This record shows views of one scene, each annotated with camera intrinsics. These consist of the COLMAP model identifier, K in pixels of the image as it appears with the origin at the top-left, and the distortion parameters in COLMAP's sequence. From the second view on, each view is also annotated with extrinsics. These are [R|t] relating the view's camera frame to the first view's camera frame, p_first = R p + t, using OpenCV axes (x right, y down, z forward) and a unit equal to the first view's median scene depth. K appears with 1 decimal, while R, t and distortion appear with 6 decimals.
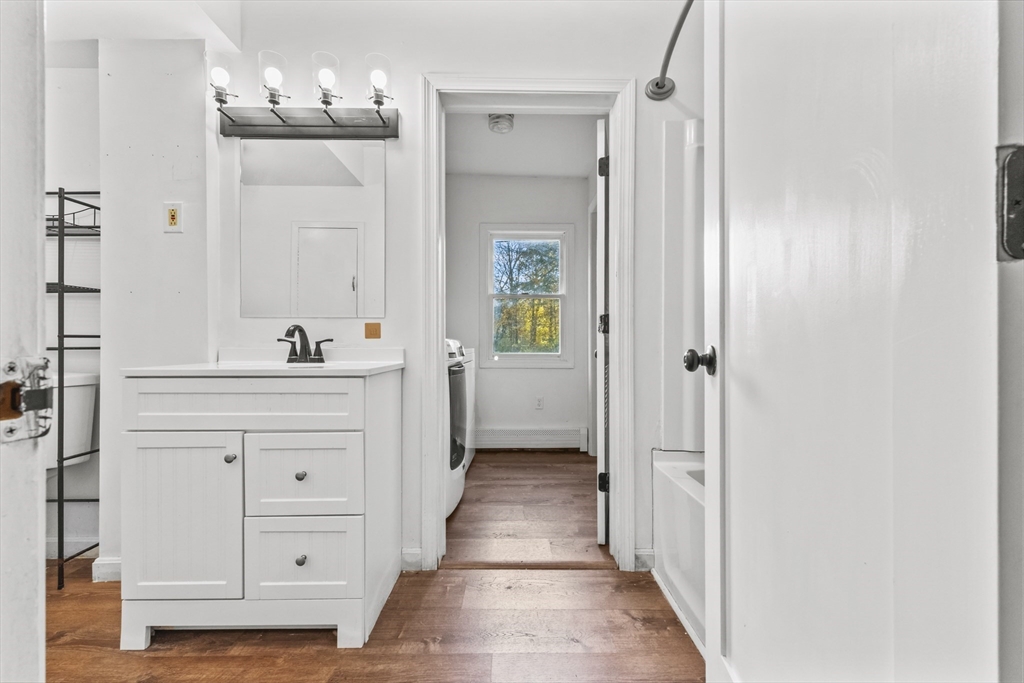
lens RADIAL K [[434.9, 0, 512.0], [0, 434.9, 343.5], [0, 0, 1]] dist [0.006705, -0.000805]
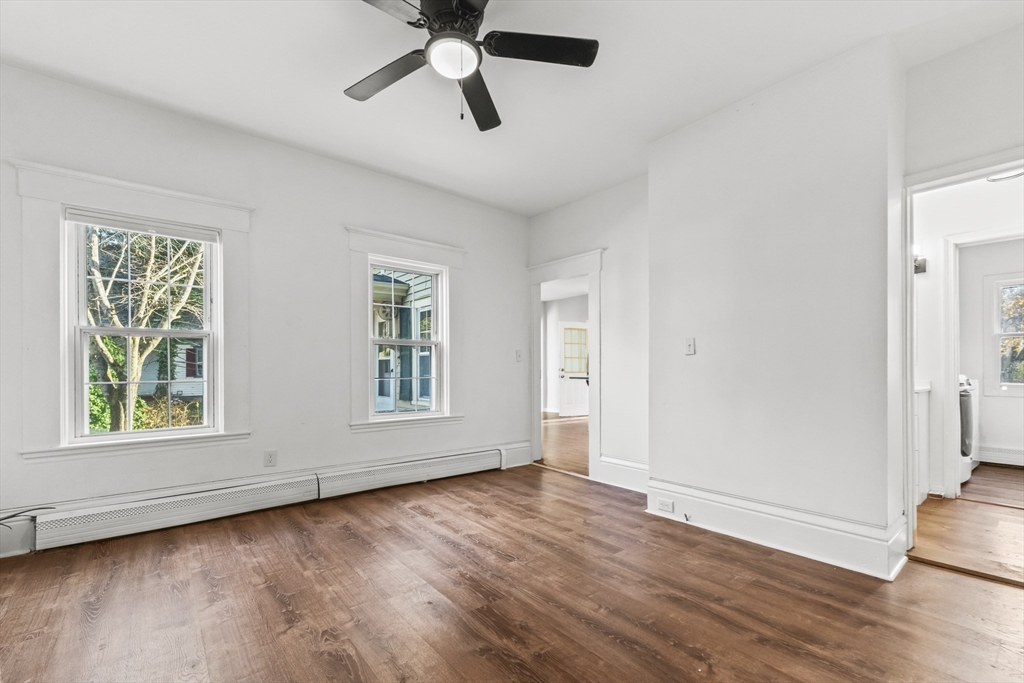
lens RADIAL K [[434.9, 0, 526.6], [0, 434.9, 369.4], [0, 0, 1]] dist [0.006705, -0.000805]
pose [[0.644999, -0.005120, -0.764166, 0.057753], [0.005039, 0.999984, -0.002446, -0.031782], [0.764167, -0.002273, 0.645014, -1.200410]]
